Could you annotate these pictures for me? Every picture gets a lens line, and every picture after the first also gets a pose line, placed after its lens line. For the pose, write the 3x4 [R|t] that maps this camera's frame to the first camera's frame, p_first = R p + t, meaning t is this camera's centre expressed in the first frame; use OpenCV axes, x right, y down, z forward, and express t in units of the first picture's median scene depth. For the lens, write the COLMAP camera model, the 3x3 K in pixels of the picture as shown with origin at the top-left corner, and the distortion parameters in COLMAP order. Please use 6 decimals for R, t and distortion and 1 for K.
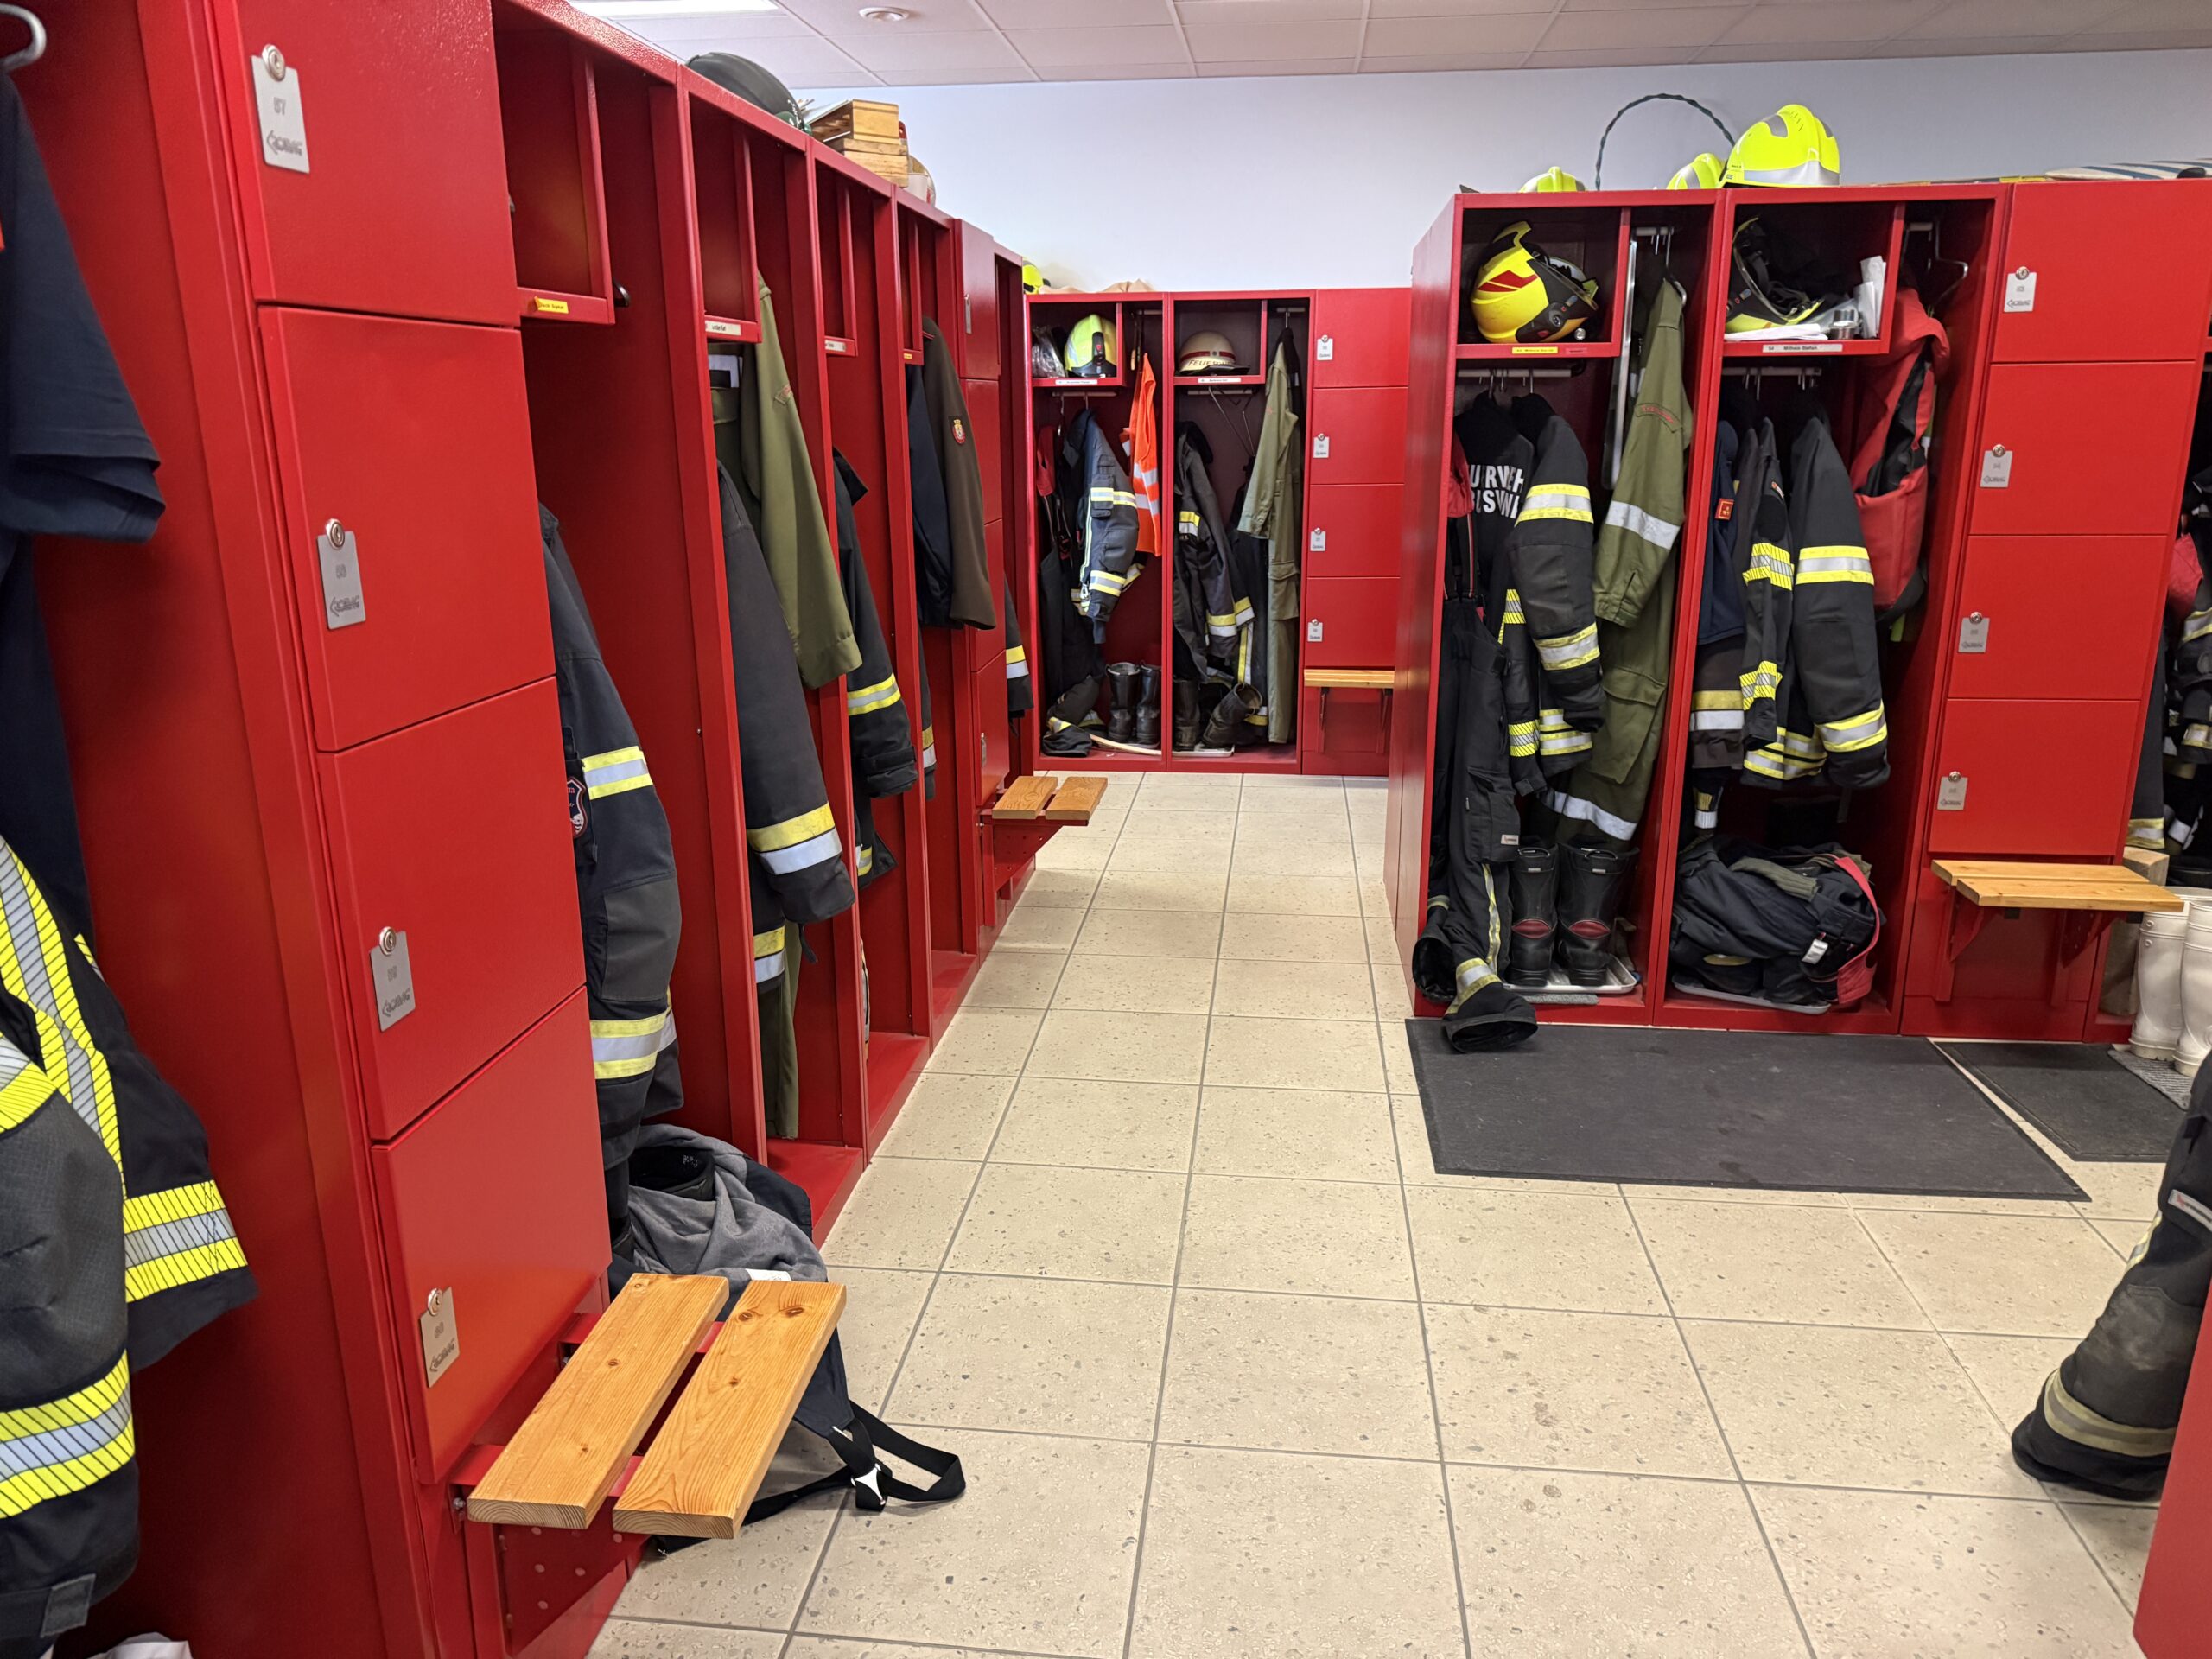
lens RADIAL K [[1566.1, 0, 1110.4], [0, 1566.1, 836.7], [0, 0, 1]] dist [0.011155, -0.012311]
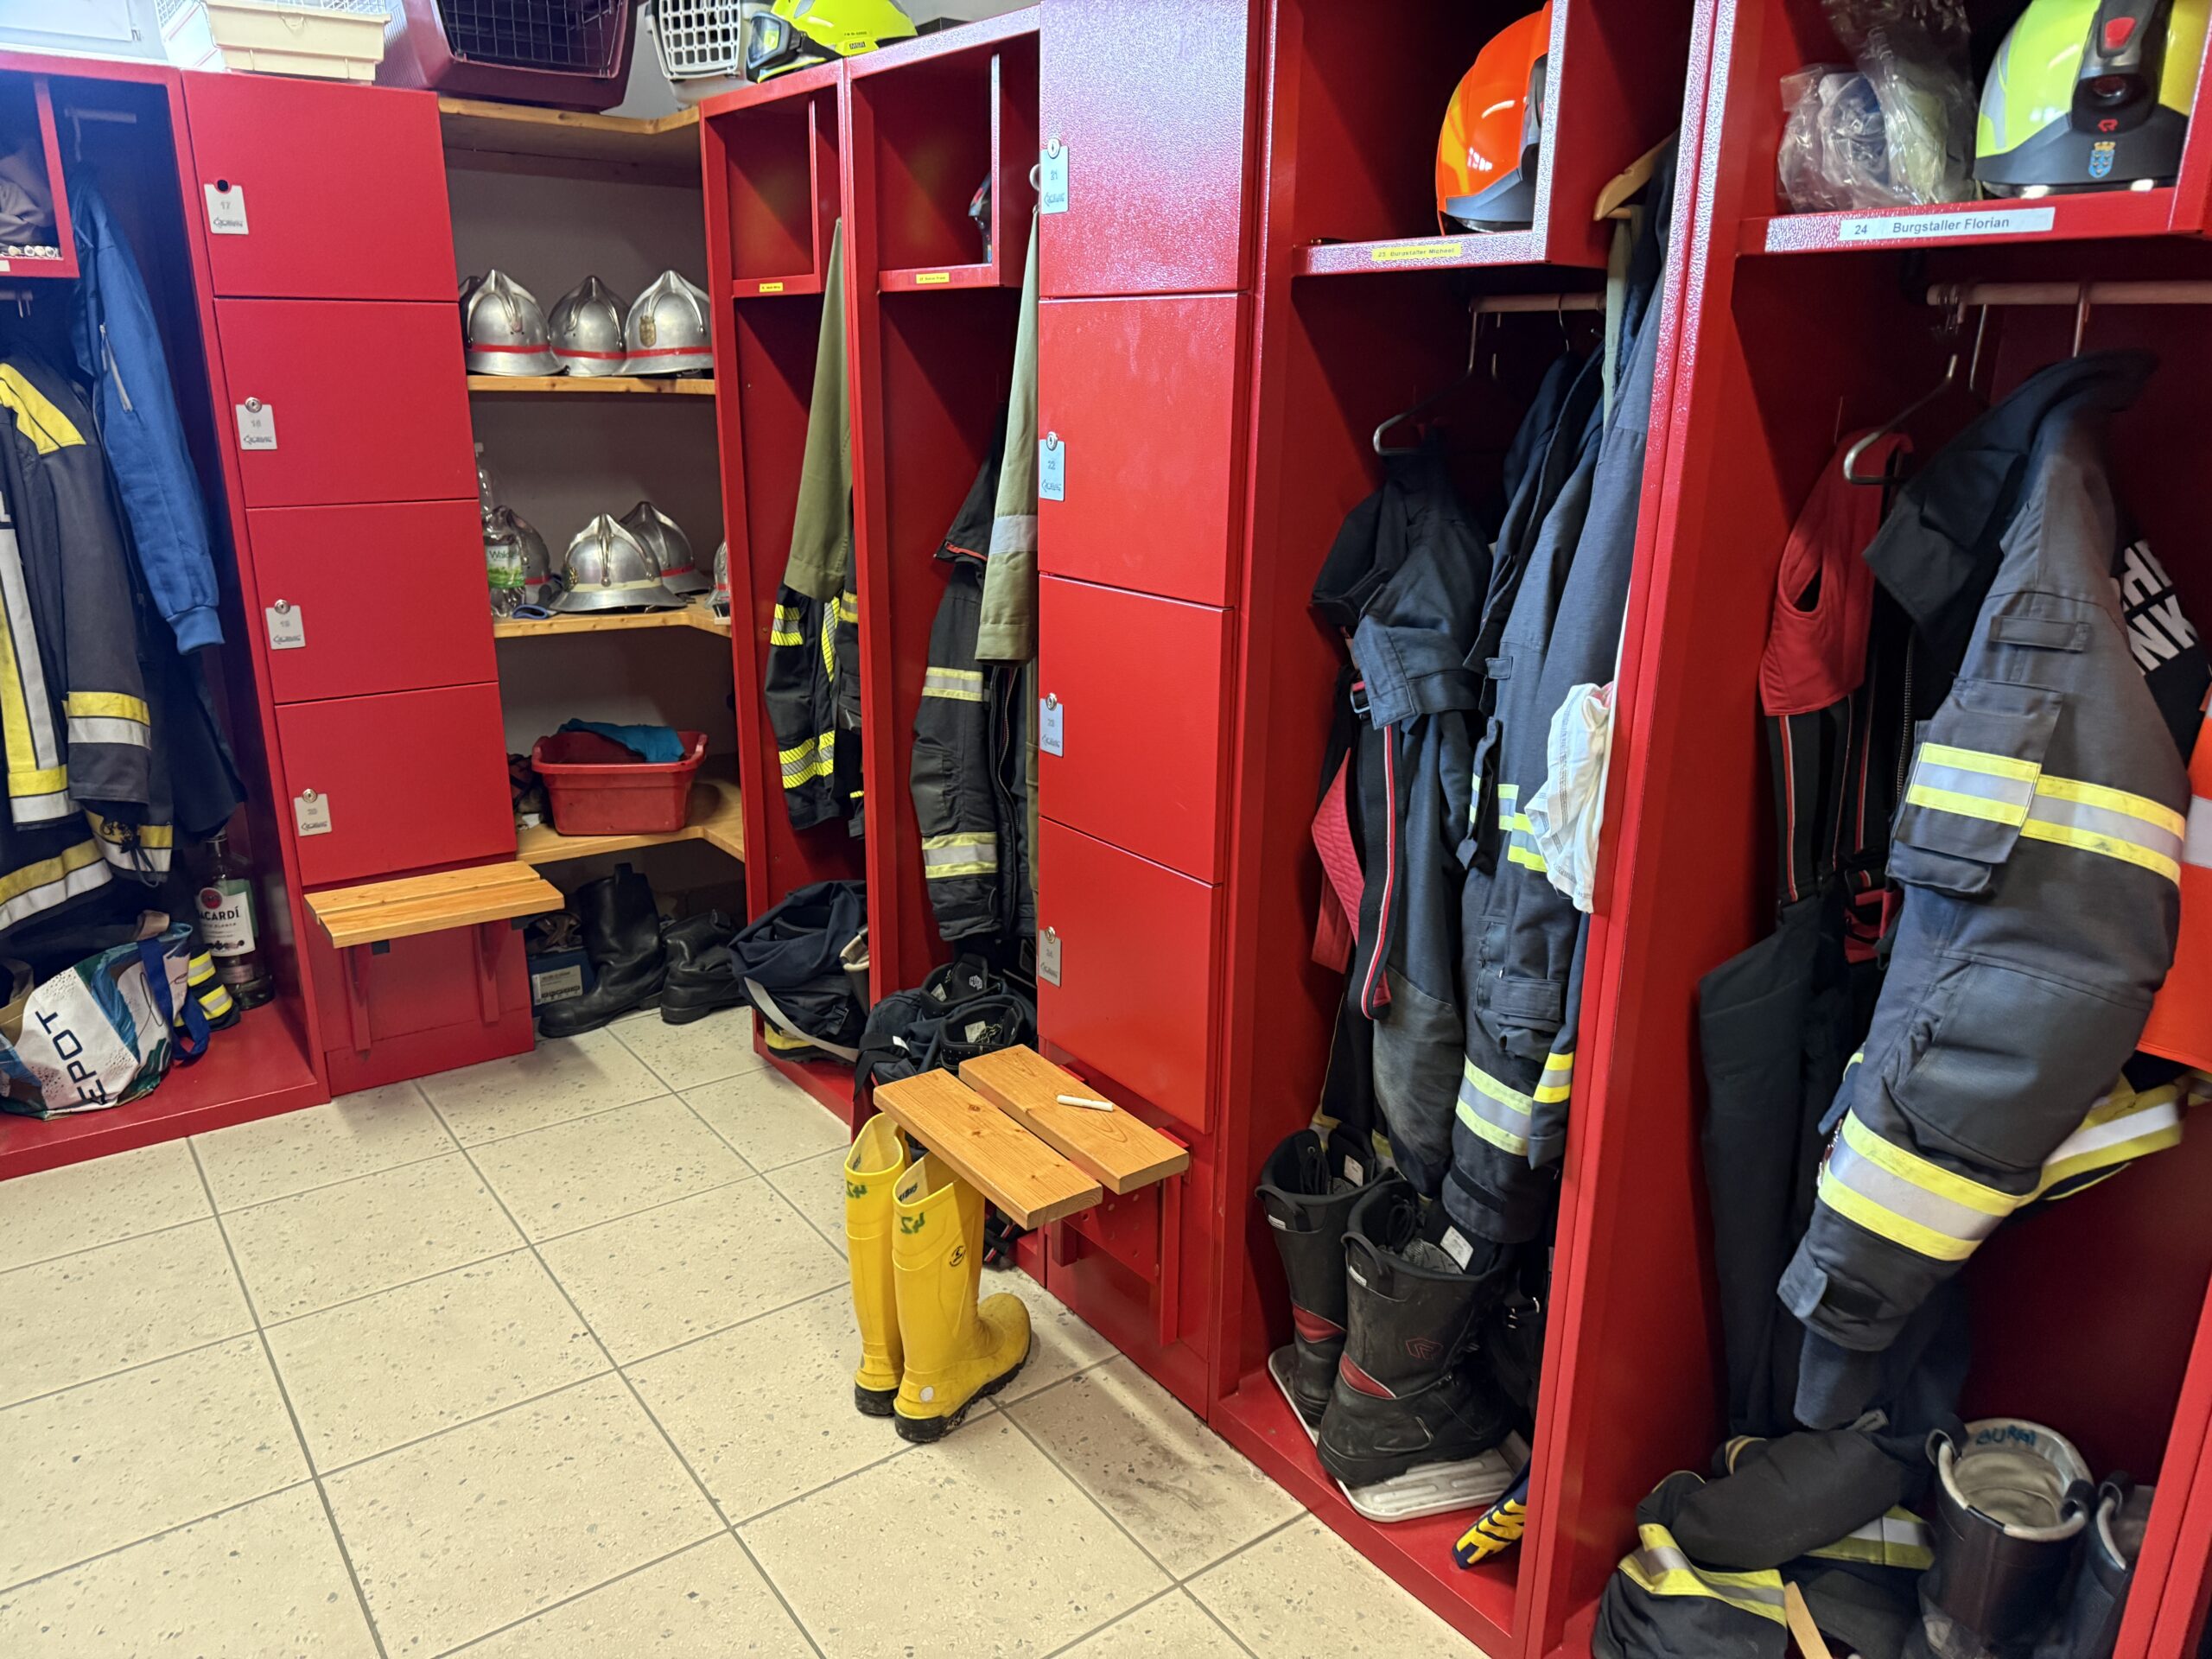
lens RADIAL K [[1566.1, 0, 1110.4], [0, 1566.1, 836.7], [0, 0, 1]] dist [0.011155, -0.012311]
pose [[0.684545, 0.231080, -0.691375, 0.060579], [-0.207685, 0.970944, 0.118887, -0.212002], [0.698759, 0.062205, 0.712647, 0.775254]]
